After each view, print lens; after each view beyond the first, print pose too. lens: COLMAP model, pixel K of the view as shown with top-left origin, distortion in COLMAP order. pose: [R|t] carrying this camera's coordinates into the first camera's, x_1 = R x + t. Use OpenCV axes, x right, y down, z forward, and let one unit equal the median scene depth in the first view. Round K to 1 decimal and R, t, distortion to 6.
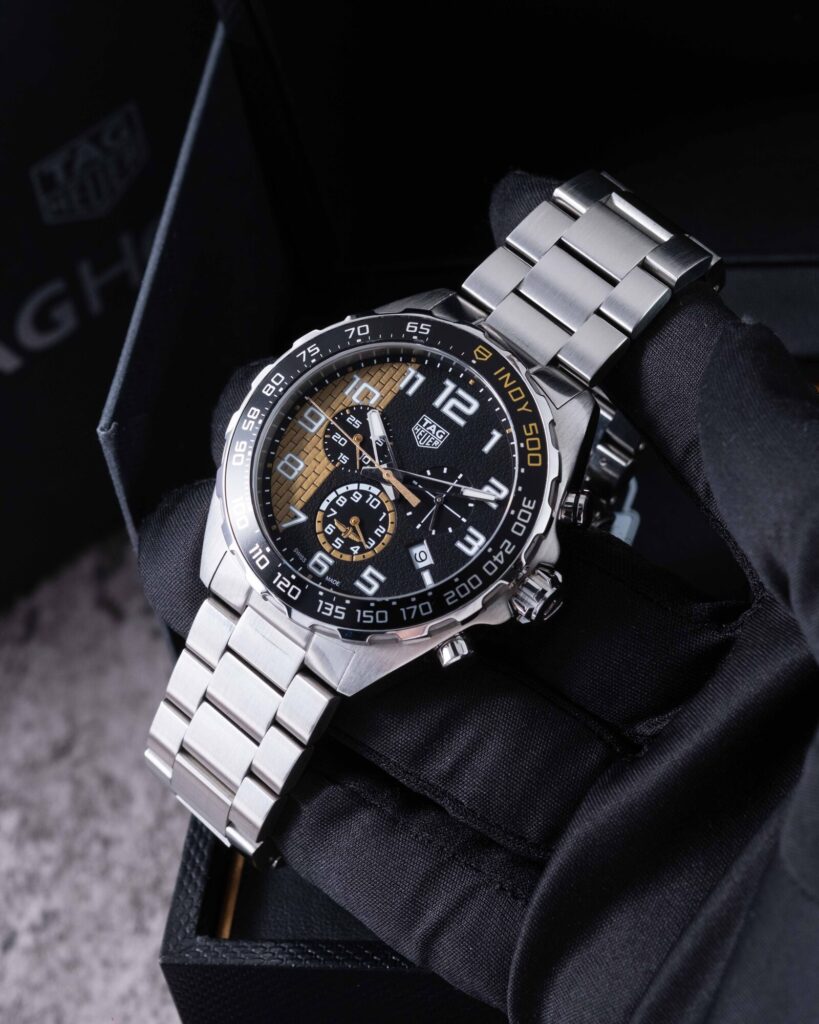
lens RADIAL K [[4196.9, 0, 411.0], [0, 4196.9, 513.8], [0, 0, 1]] dist [-0.072940, 0.000000]
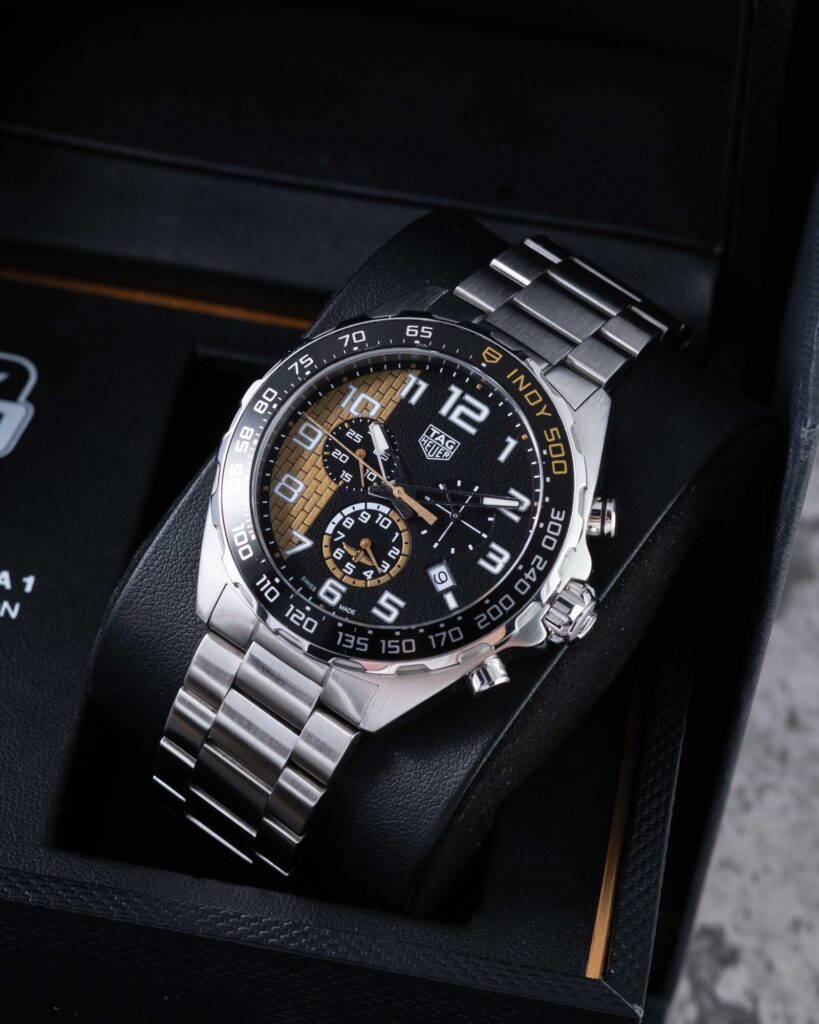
lens RADIAL K [[4196.9, 0, 407.3], [0, 4196.9, 513.8], [0, 0, 1]] dist [-0.072940, 0.000000]
pose [[0.991891, -0.059162, 0.112477, -0.108371], [0.057039, 0.998129, 0.022008, -0.024748], [-0.113569, -0.015414, 0.993411, 0.077198]]
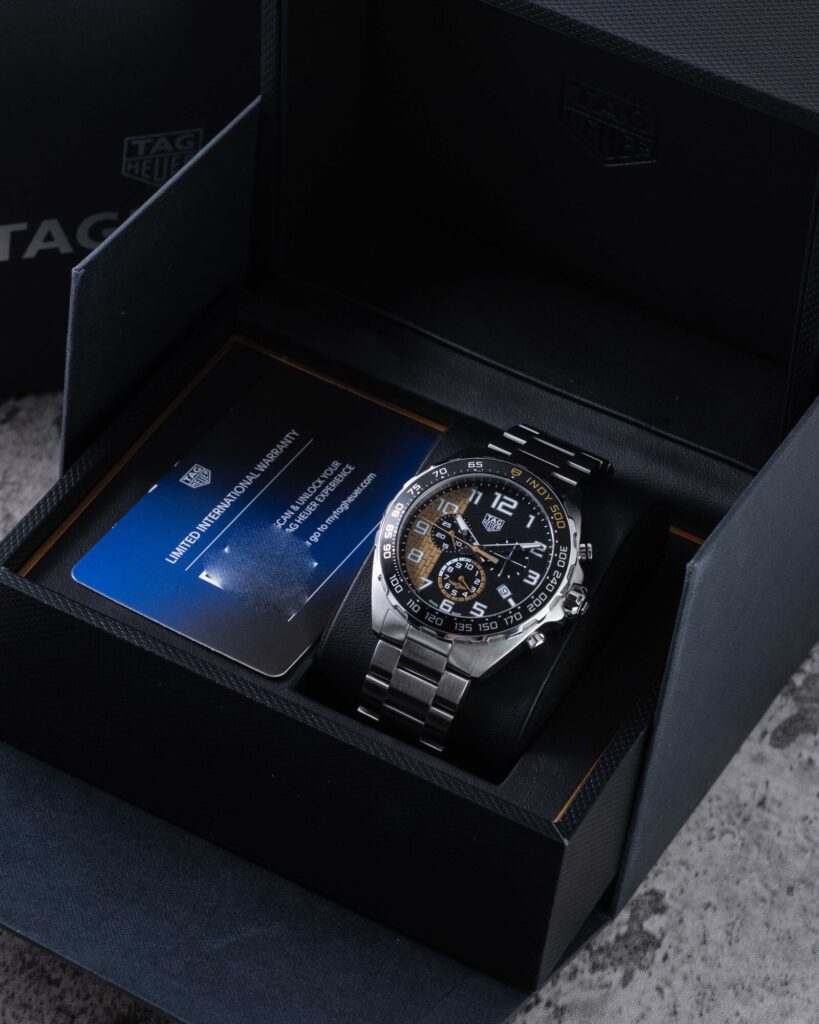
lens RADIAL K [[4196.9, 0, 414.9], [0, 4196.9, 516.2], [0, 0, 1]] dist [-0.072940, 0.000000]
pose [[0.969358, -0.148135, 0.195964, -0.365458], [0.171664, 0.979105, -0.109018, 0.161084], [-0.175720, 0.139318, 0.974532, -0.676821]]
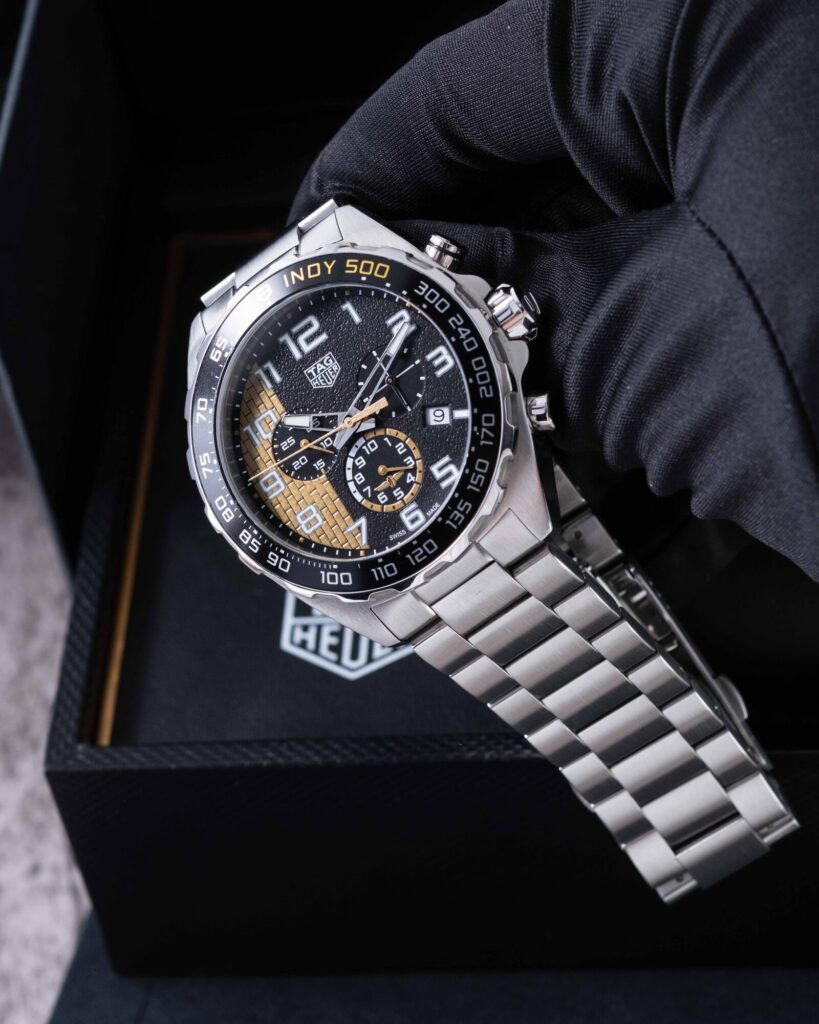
lens RADIAL K [[4196.9, 0, 410.6], [0, 4196.9, 505.5], [0, 0, 1]] dist [-0.072940, 0.000000]
pose [[0.327414, -0.938980, 0.105436, -0.121785], [0.944209, 0.320931, -0.073974, 0.082564], [0.035622, 0.123774, 0.991671, 0.035618]]
